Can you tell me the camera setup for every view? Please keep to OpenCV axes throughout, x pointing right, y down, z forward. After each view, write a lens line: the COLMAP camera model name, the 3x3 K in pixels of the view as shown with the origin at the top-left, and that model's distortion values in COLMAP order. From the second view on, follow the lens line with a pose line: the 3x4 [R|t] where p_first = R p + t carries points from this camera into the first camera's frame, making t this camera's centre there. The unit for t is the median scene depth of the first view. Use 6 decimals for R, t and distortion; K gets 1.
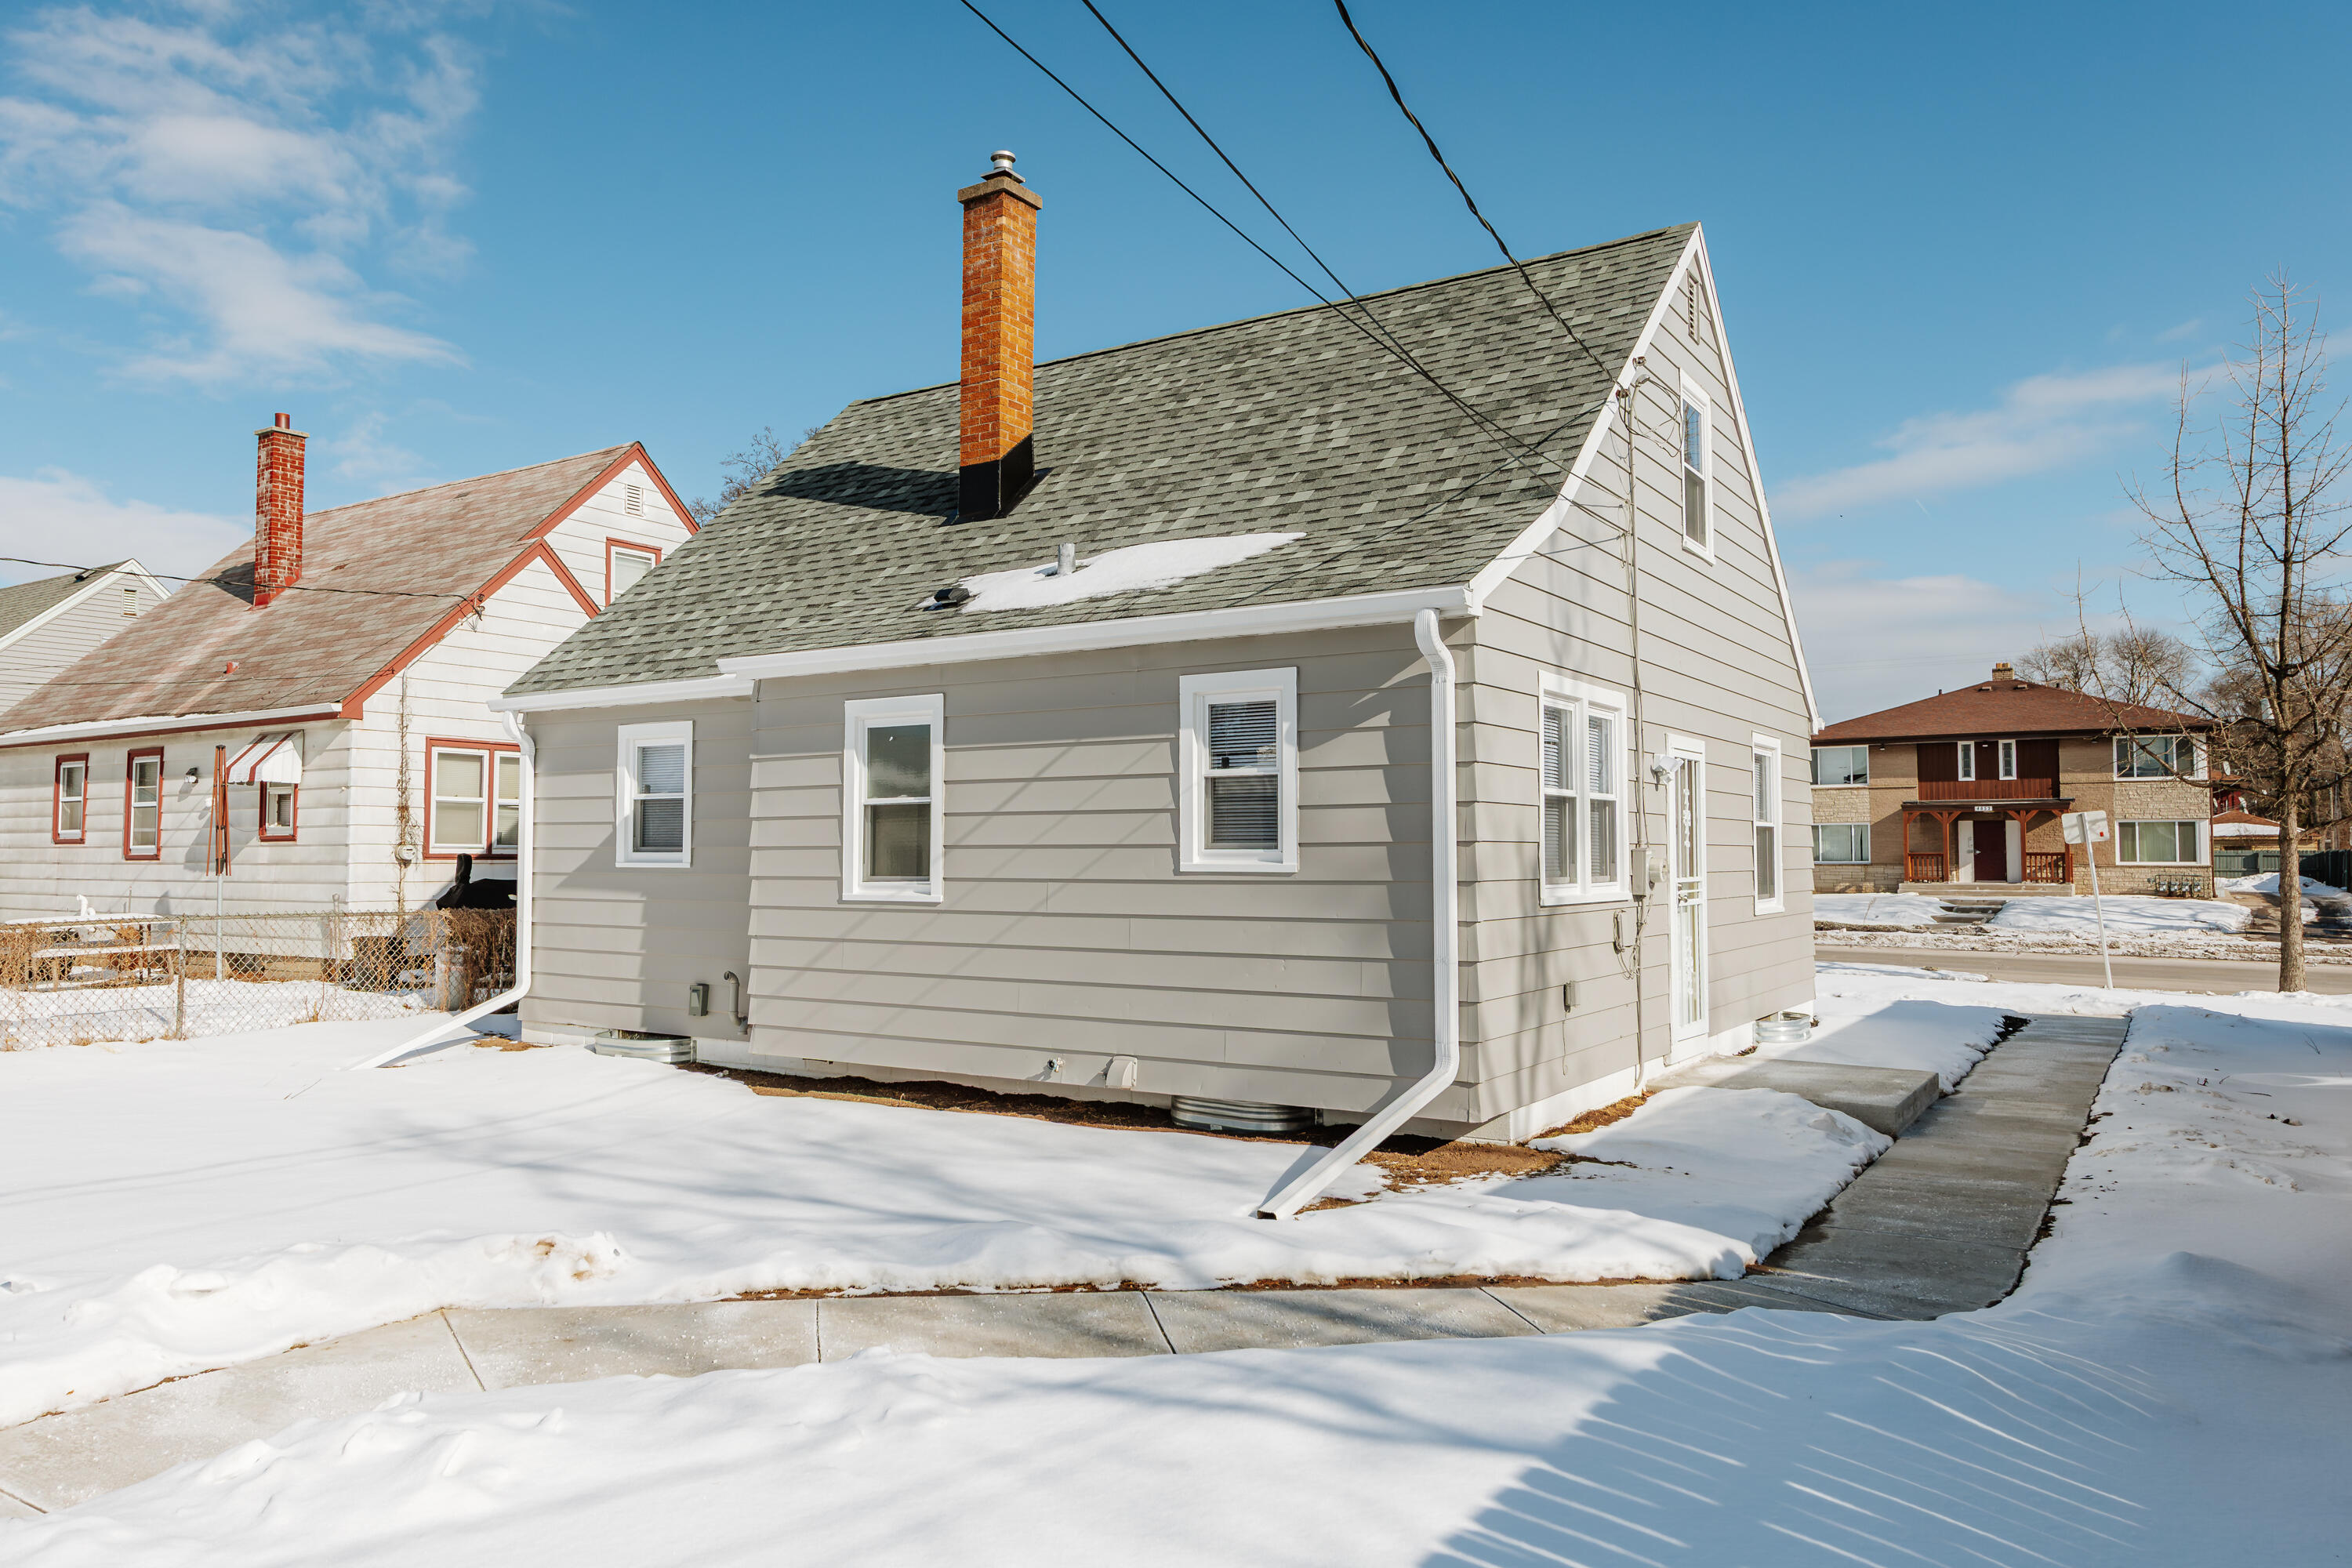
lens RADIAL K [[1589.2, 0, 1181.6], [0, 1589.2, 782.8], [0, 0, 1]] dist [0.006143, 0.001311]
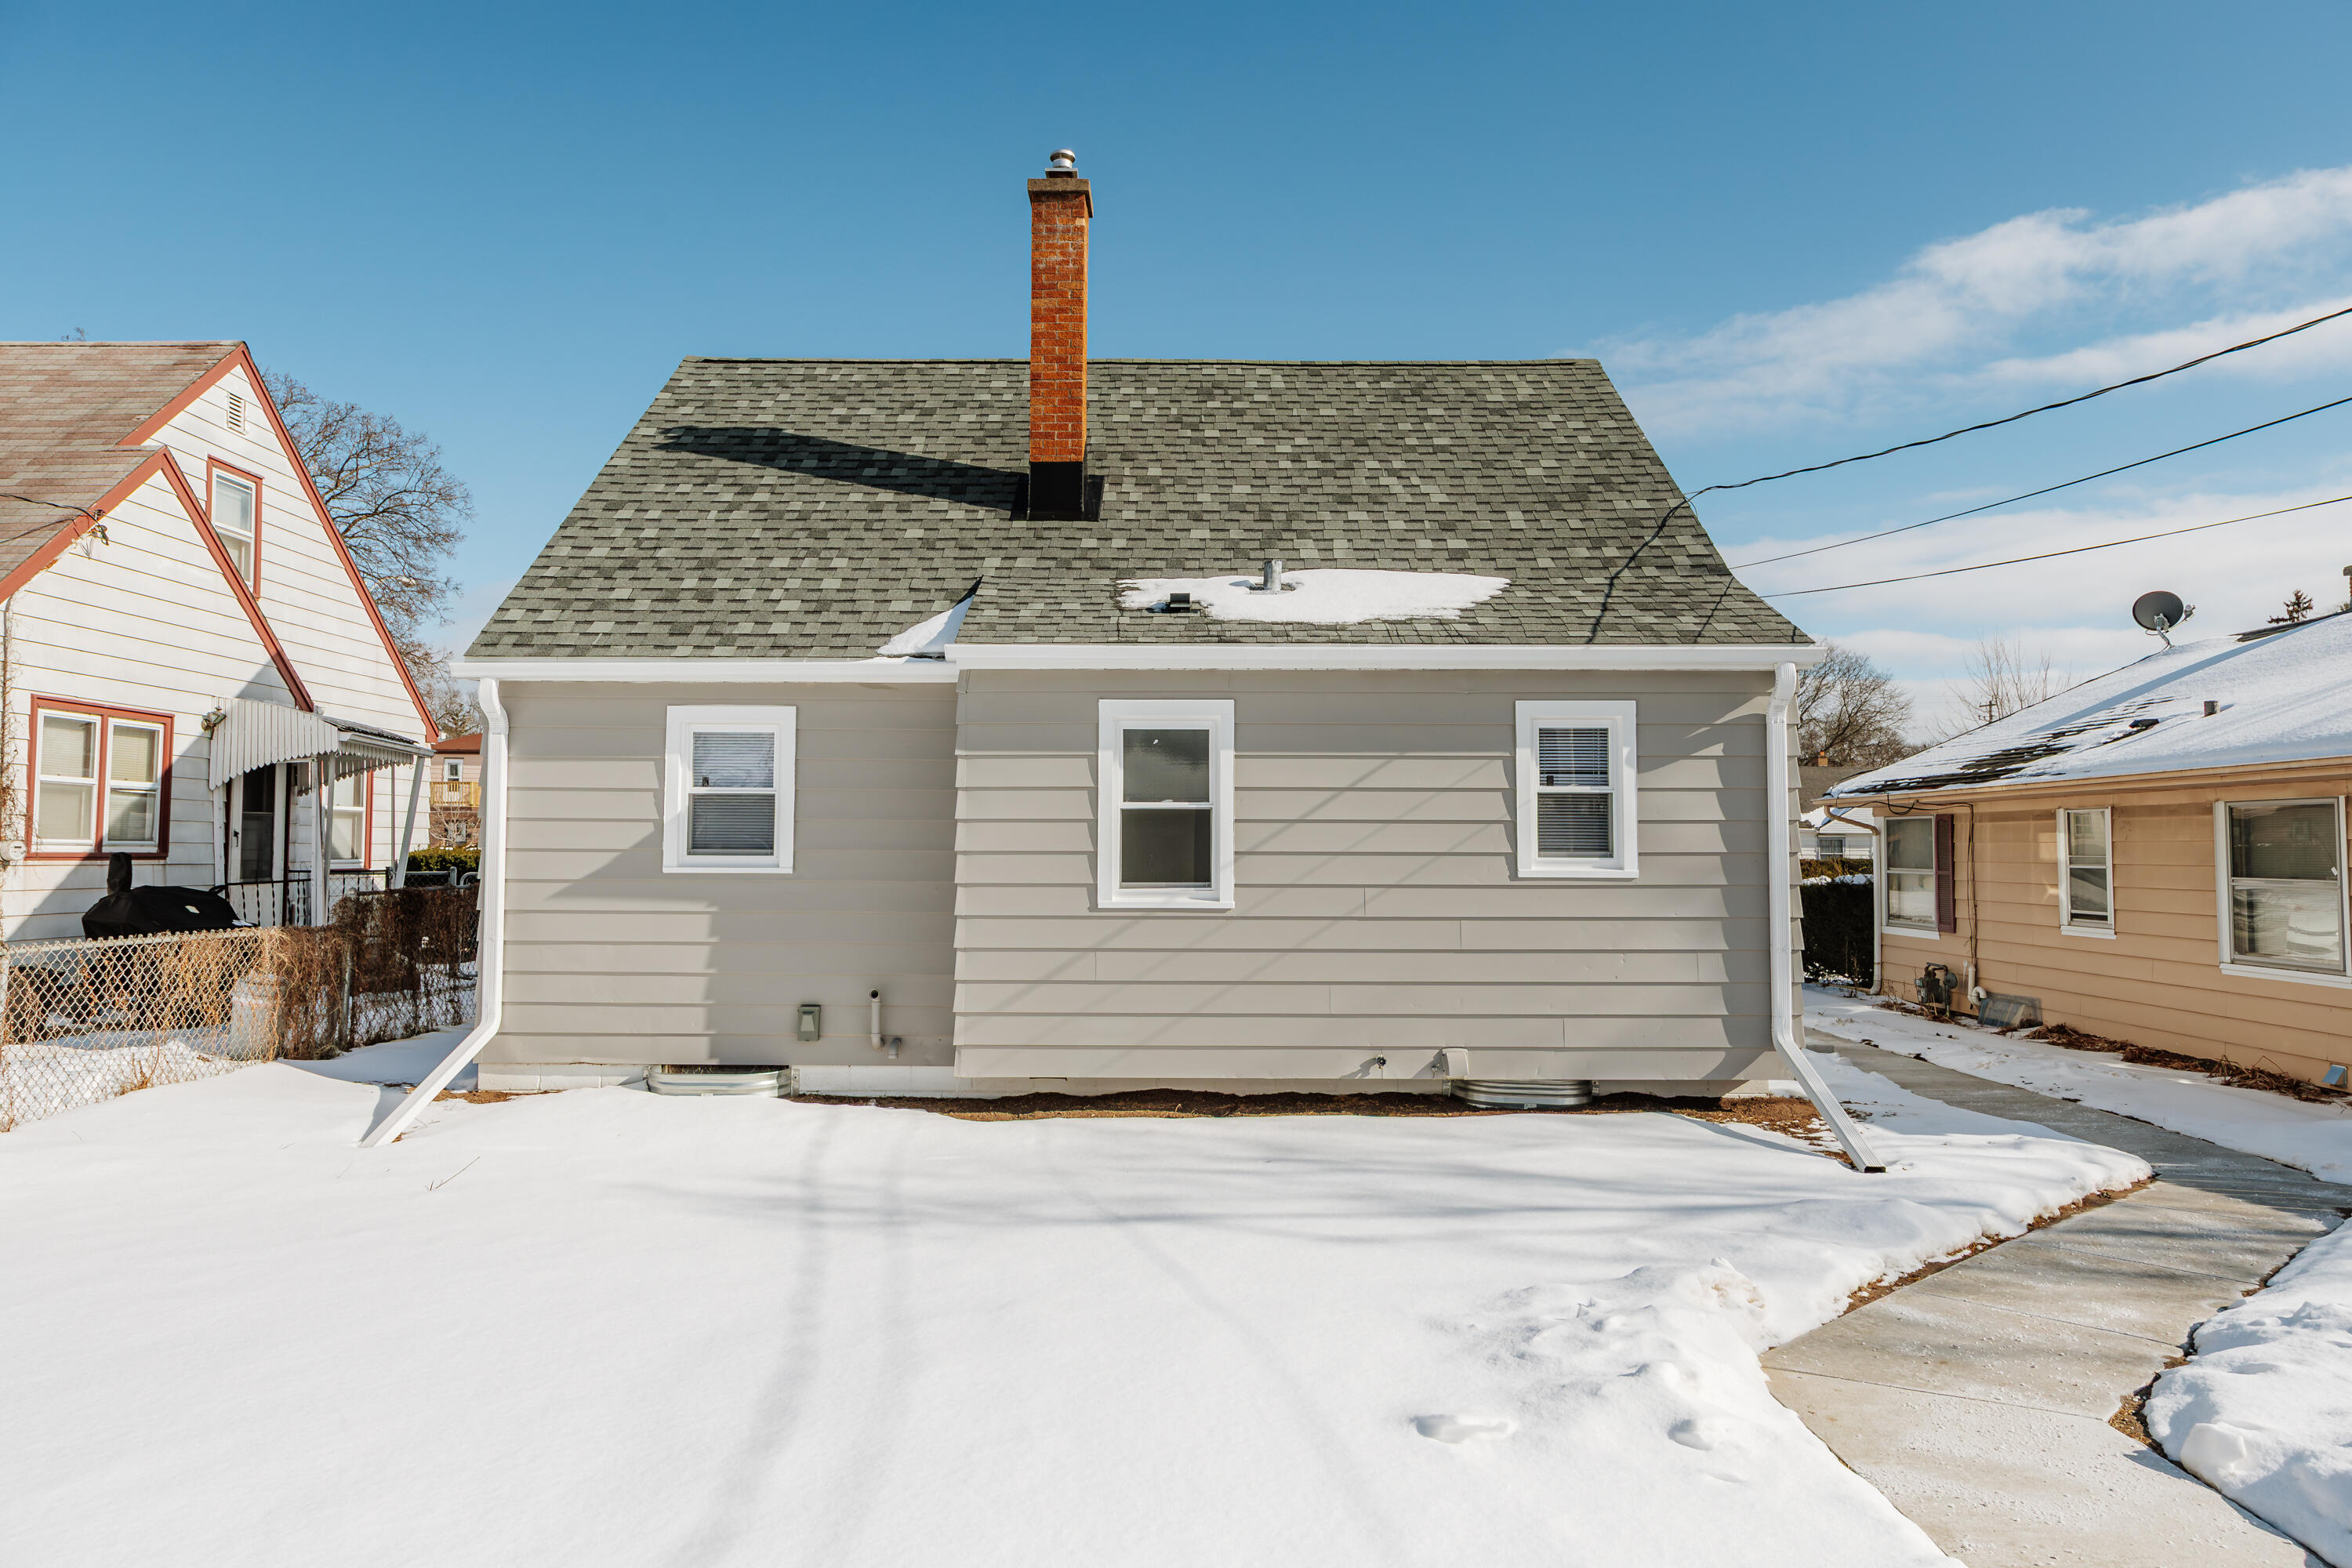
lens RADIAL K [[1420.5, 0, 1175.9], [0, 1420.5, 778.6], [0, 0, 1]] dist [0.006970, 0.002040]
pose [[0.840913, 0.030603, 0.540304, -0.396090], [-0.028685, 0.999517, -0.011968, 0.003185], [-0.540409, -0.005434, 0.841385, 0.159328]]
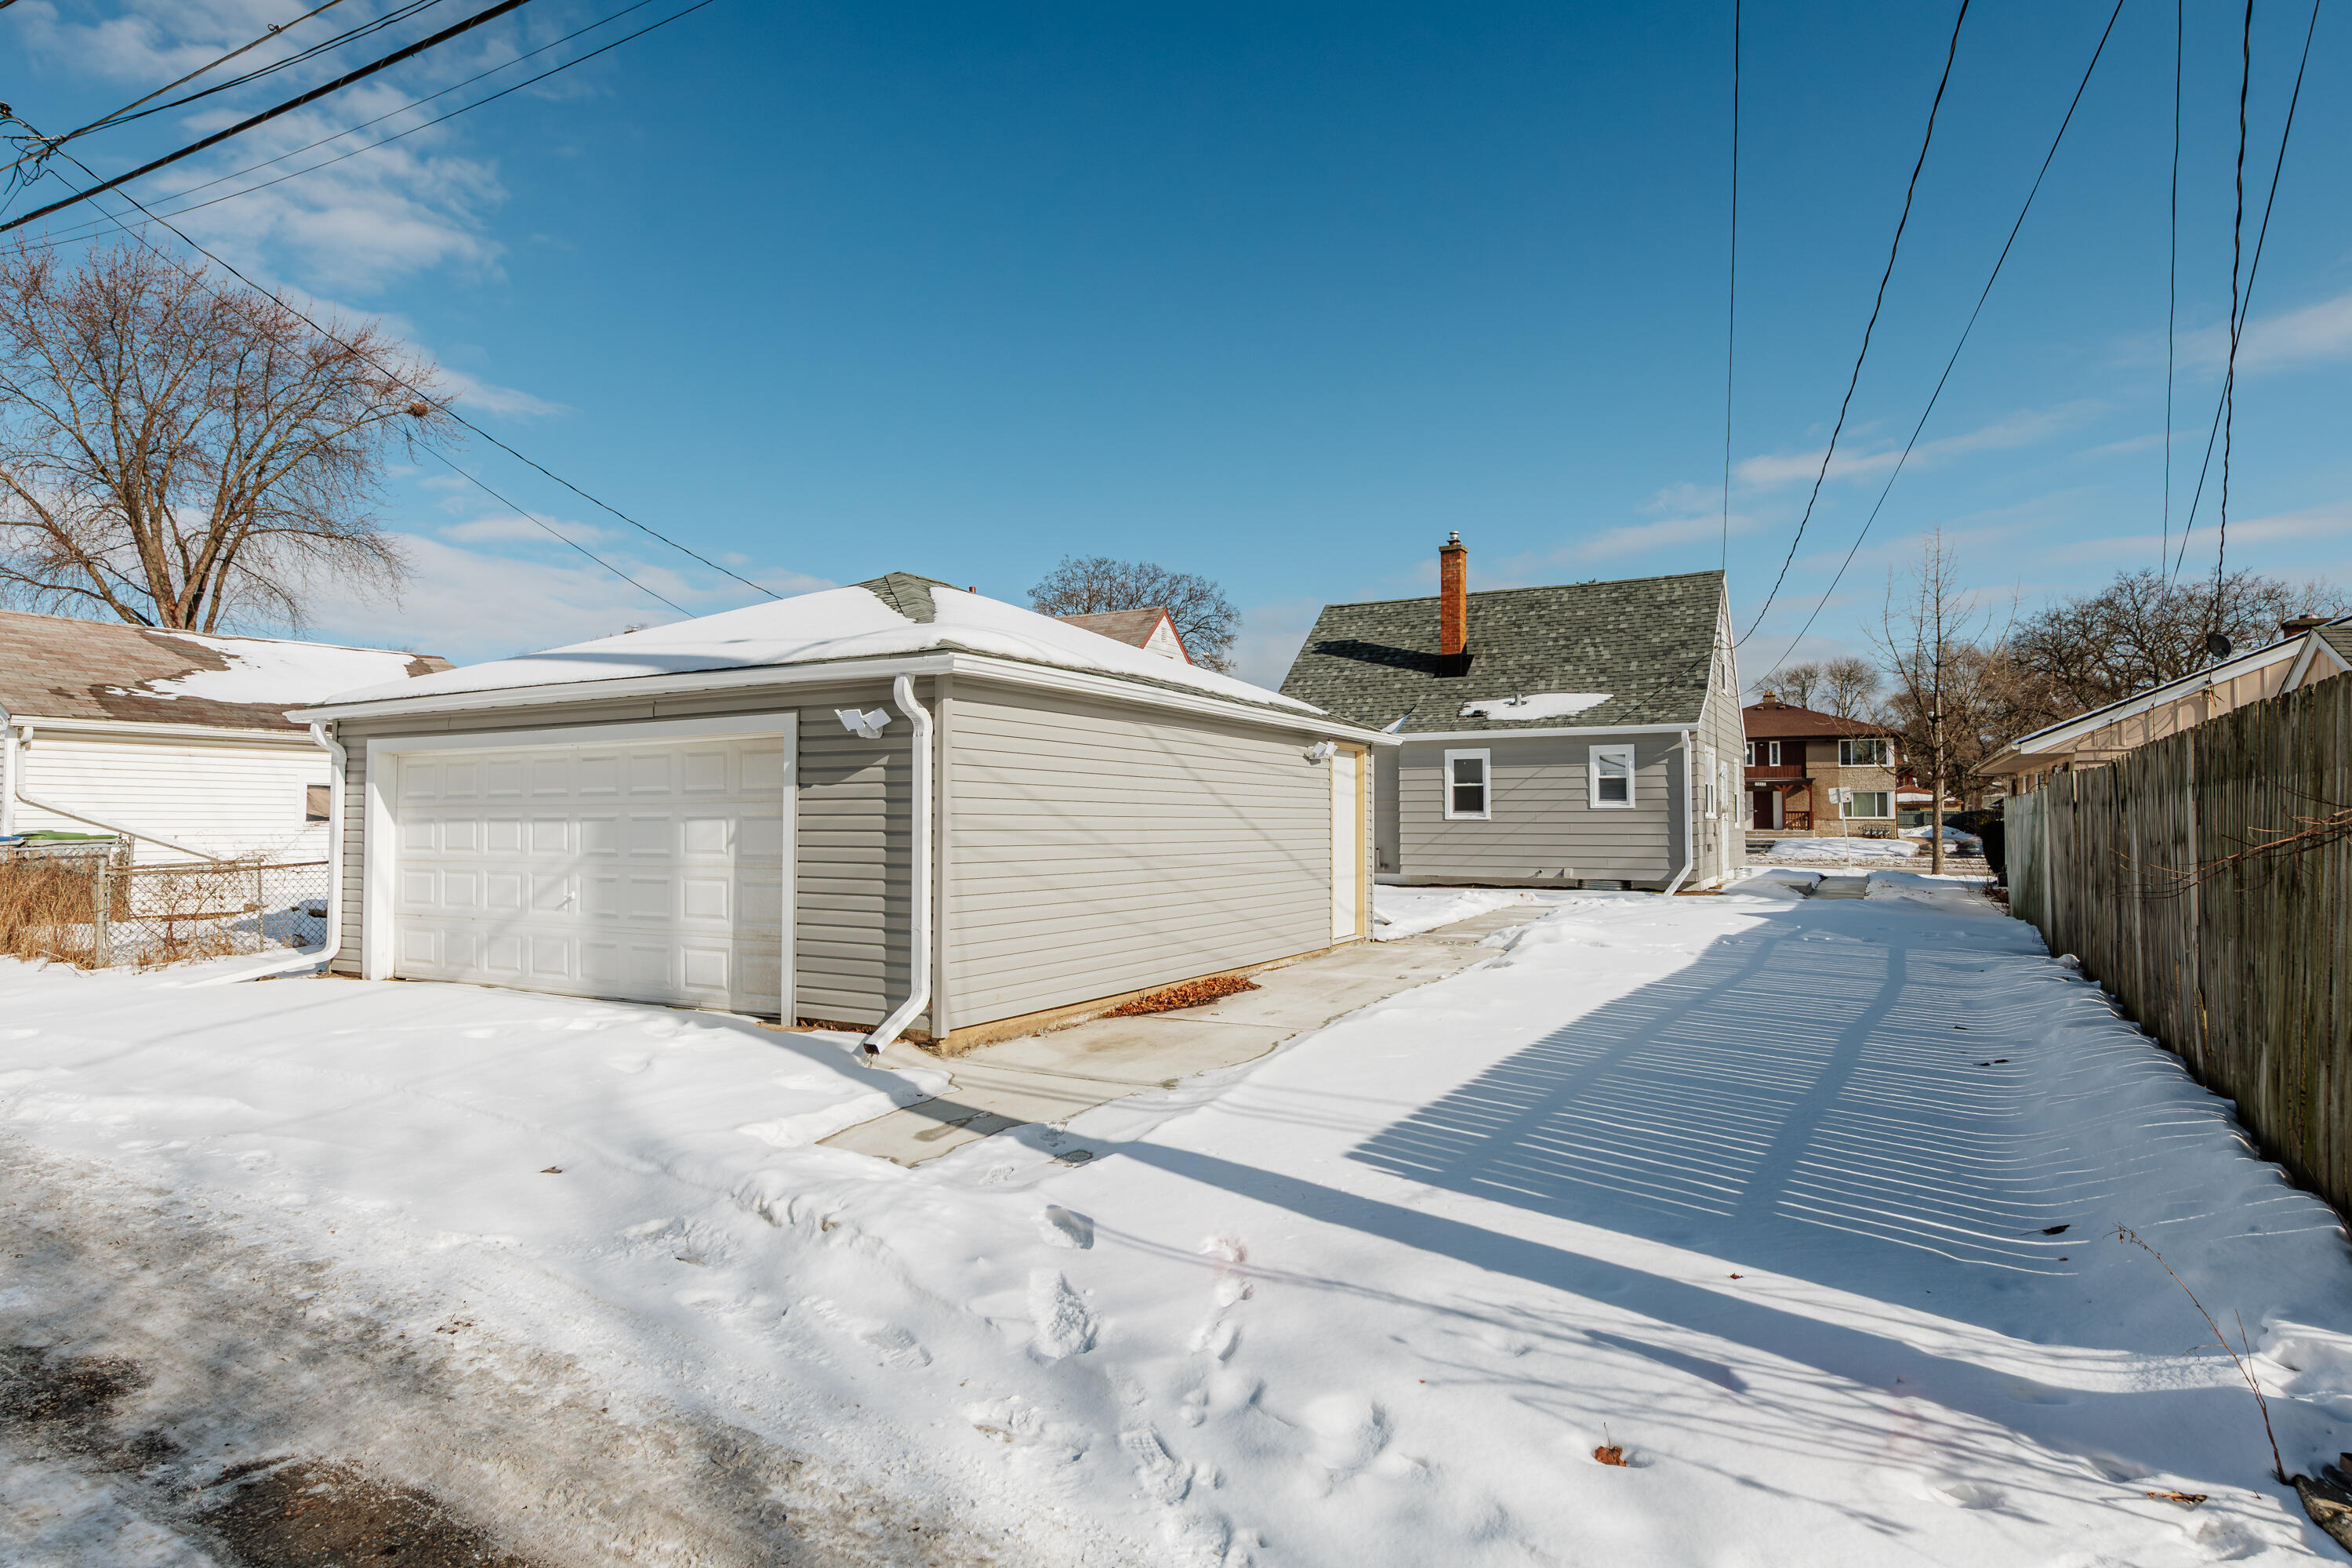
lens RADIAL K [[1276.2, 0, 1160.6], [0, 1276.2, 787.7], [0, 0, 1]] dist [0.000137, -0.000365]
pose [[0.998533, 0.002270, 0.054105, -0.528061], [-0.003460, 0.999754, 0.021913, -0.019583], [-0.054042, -0.022068, 0.998295, -0.788767]]
